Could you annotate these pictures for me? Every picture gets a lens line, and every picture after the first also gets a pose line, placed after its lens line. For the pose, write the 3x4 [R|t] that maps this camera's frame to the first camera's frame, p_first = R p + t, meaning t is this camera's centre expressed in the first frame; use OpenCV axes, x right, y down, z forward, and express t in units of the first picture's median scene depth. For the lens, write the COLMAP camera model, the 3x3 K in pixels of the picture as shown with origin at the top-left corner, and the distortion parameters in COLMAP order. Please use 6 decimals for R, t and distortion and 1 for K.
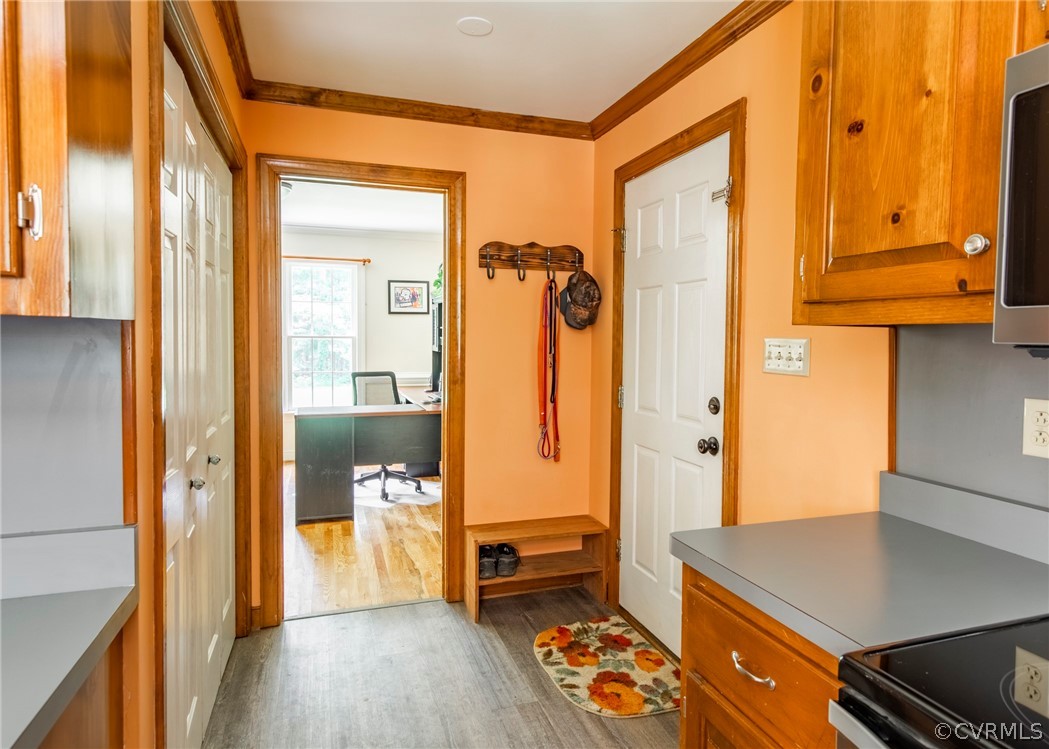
lens RADIAL K [[640.4, 0, 525.1], [0, 640.4, 368.8], [0, 0, 1]] dist [0.002322, 0.000274]
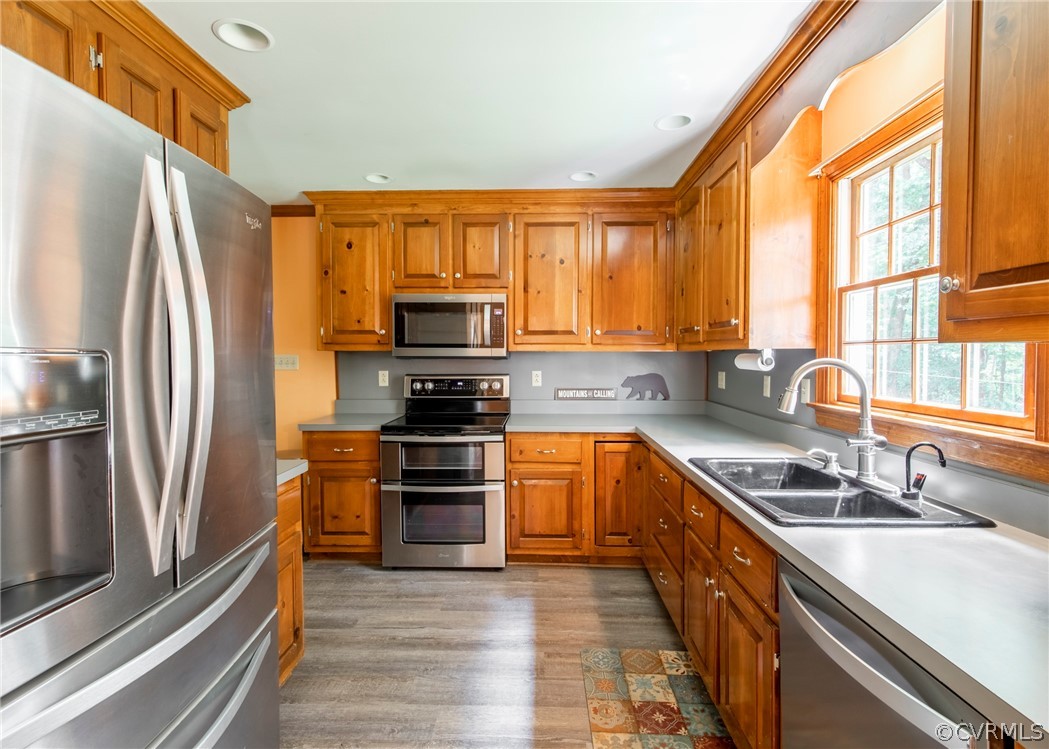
lens RADIAL K [[508.0, 0, 524.8], [0, 508.0, 371.0], [0, 0, 1]] dist [0.005480, -0.001738]
pose [[0.330444, -0.031645, 0.943295, -1.777754], [0.047492, 0.998729, 0.016868, 0.037487], [-0.942630, 0.039225, 0.331527, -0.796959]]
